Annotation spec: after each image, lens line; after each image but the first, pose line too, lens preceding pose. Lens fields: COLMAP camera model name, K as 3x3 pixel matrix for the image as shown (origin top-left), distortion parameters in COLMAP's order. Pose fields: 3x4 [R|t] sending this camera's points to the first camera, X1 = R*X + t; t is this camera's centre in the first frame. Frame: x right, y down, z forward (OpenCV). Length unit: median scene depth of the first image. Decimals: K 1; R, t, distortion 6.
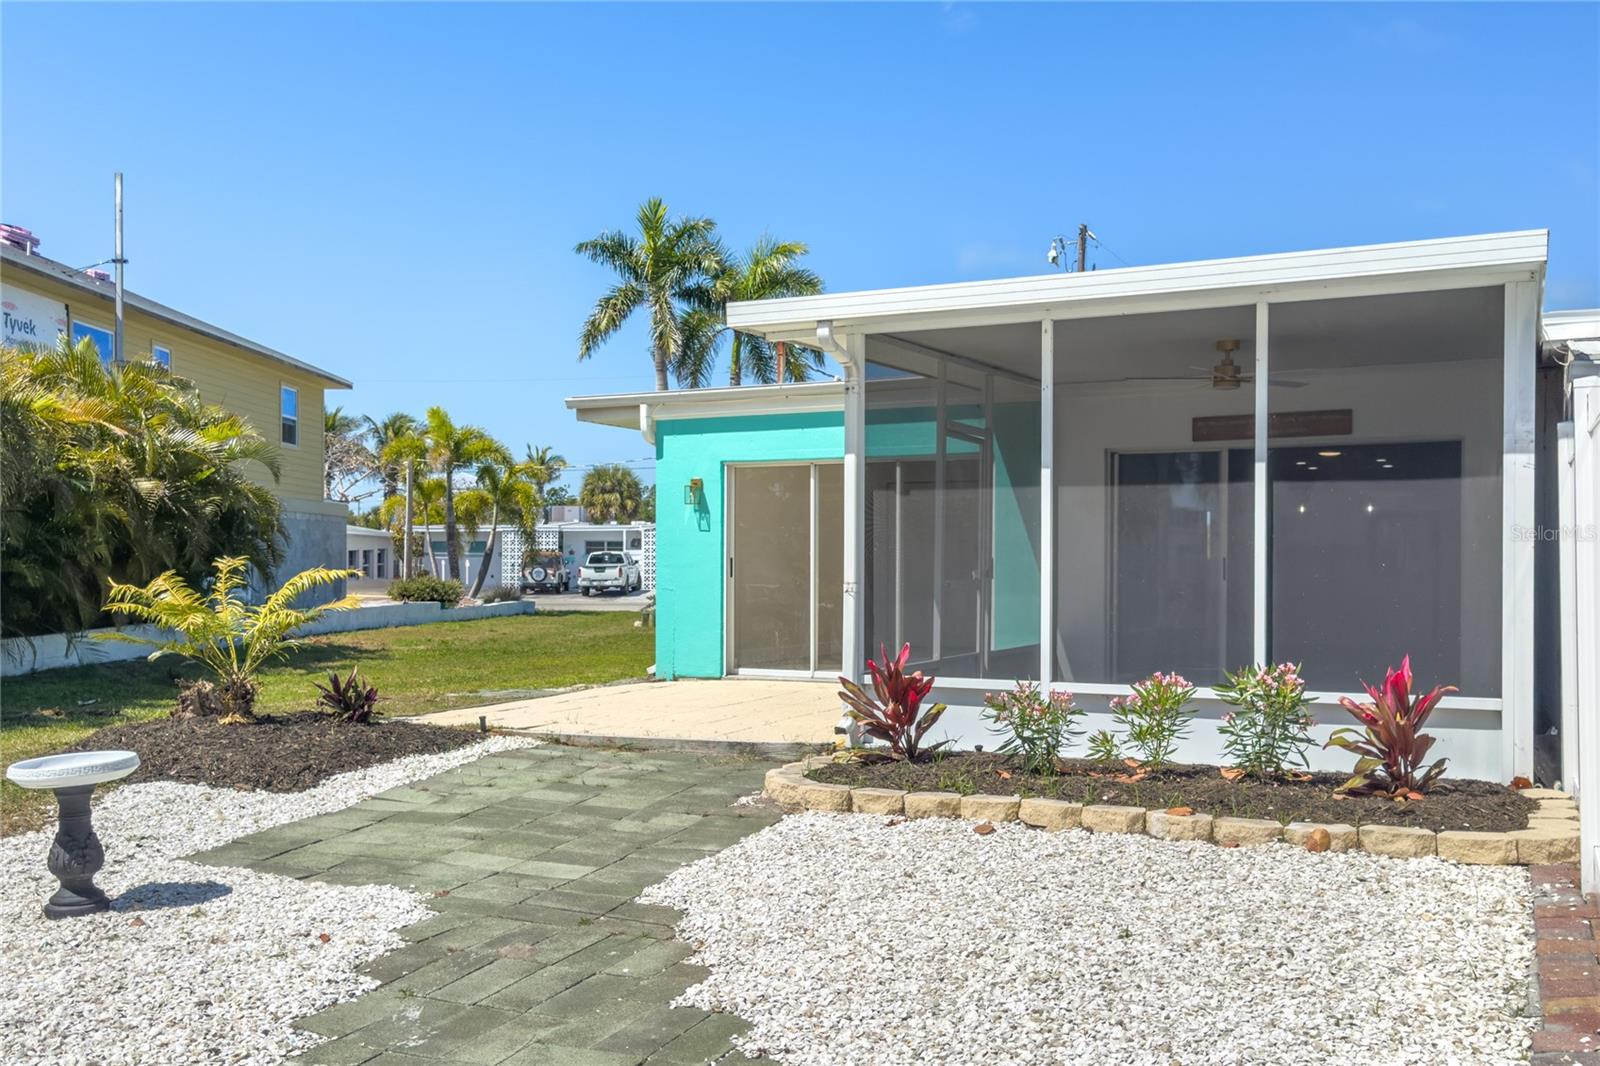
lens RADIAL K [[1512.8, 0, 800.5], [0, 1512.8, 552.8], [0, 0, 1]] dist [-0.000551, 0.076697]
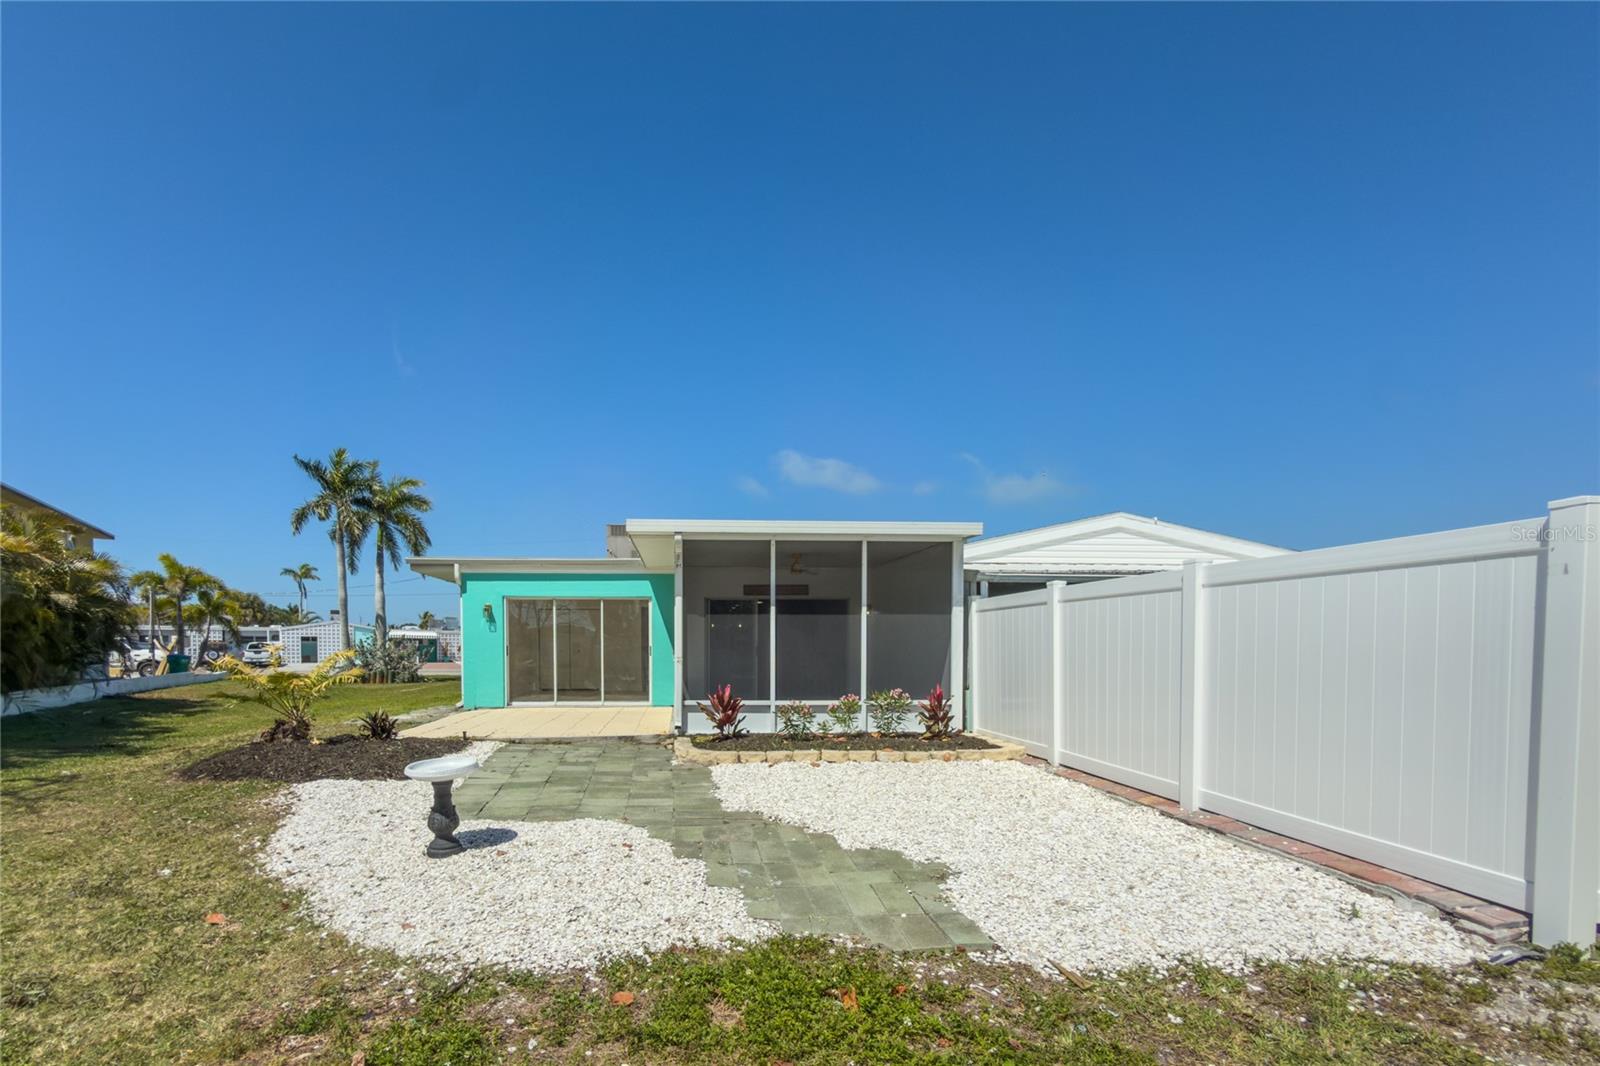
lens RADIAL K [[708.5, 0, 754.7], [0, 708.5, 648.6], [0, 0, 1]] dist [-0.018942, 0.000210]
pose [[0.869925, 0.000426, 0.493185, -0.334709], [-0.003623, 0.999978, 0.005526, 0.001557], [-0.493171, -0.006595, 0.869907, 0.082095]]
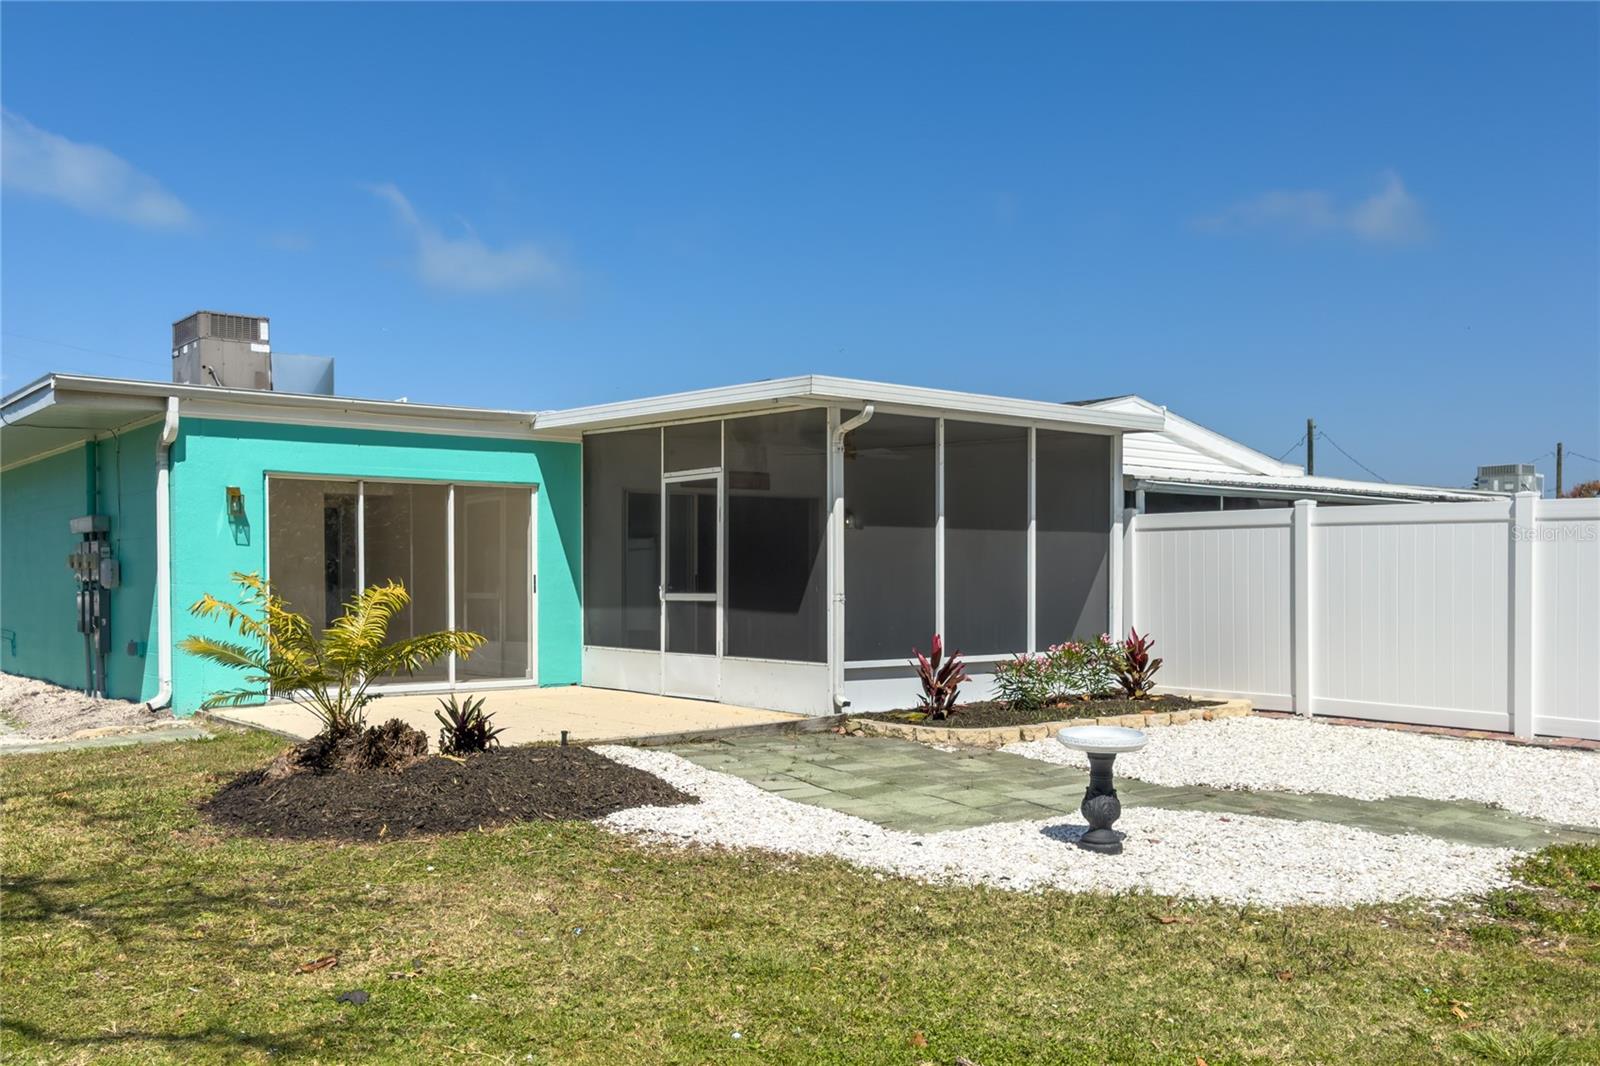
lens RADIAL K [[1457.4, 0, 801.2], [0, 1457.4, 622.6], [0, 0, 1]] dist [0.001819, 0.011722]
pose [[0.380906, -0.030216, 0.924120, -1.096494], [-0.006169, 0.999361, 0.035219, -0.000338], [-0.924593, -0.019116, 0.380476, 0.502248]]
